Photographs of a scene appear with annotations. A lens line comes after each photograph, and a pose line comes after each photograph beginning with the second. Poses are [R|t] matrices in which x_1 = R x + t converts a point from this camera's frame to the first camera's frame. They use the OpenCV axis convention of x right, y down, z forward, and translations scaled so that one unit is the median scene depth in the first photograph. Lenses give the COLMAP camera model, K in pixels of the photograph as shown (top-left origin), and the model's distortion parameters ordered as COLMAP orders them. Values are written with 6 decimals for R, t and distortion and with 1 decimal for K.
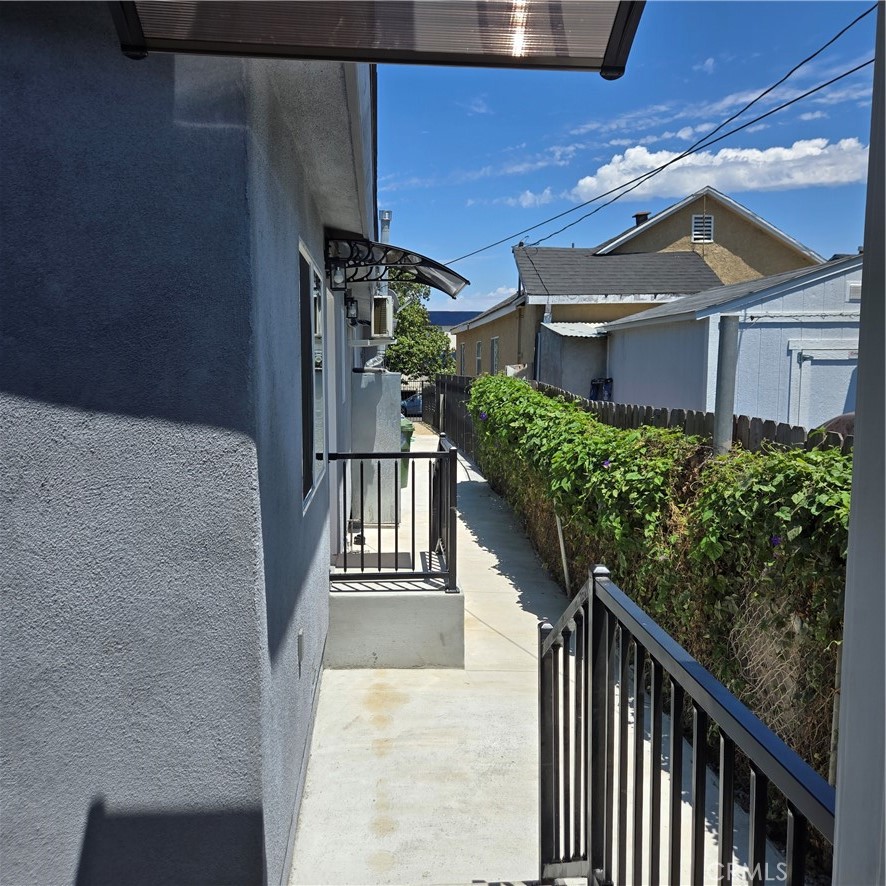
lens RADIAL K [[806.7, 0, 442.9], [0, 806.7, 441.7], [0, 0, 1]] dist [0.003912, 0.000000]
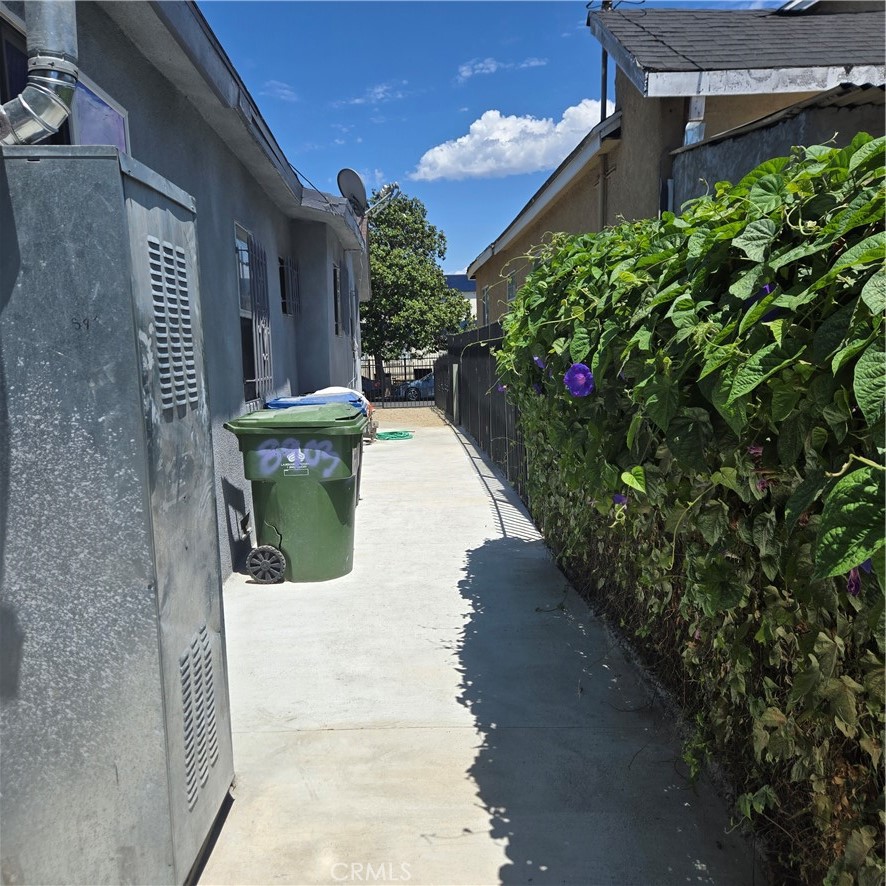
lens RADIAL K [[806.7, 0, 443.0], [0, 806.7, 444.5], [0, 0, 1]] dist [0.003912, 0.000000]
pose [[0.999114, -0.025527, -0.033472, 0.014432], [0.026409, 0.999309, 0.026160, -0.014149], [0.032781, -0.027020, 0.999097, 0.519894]]
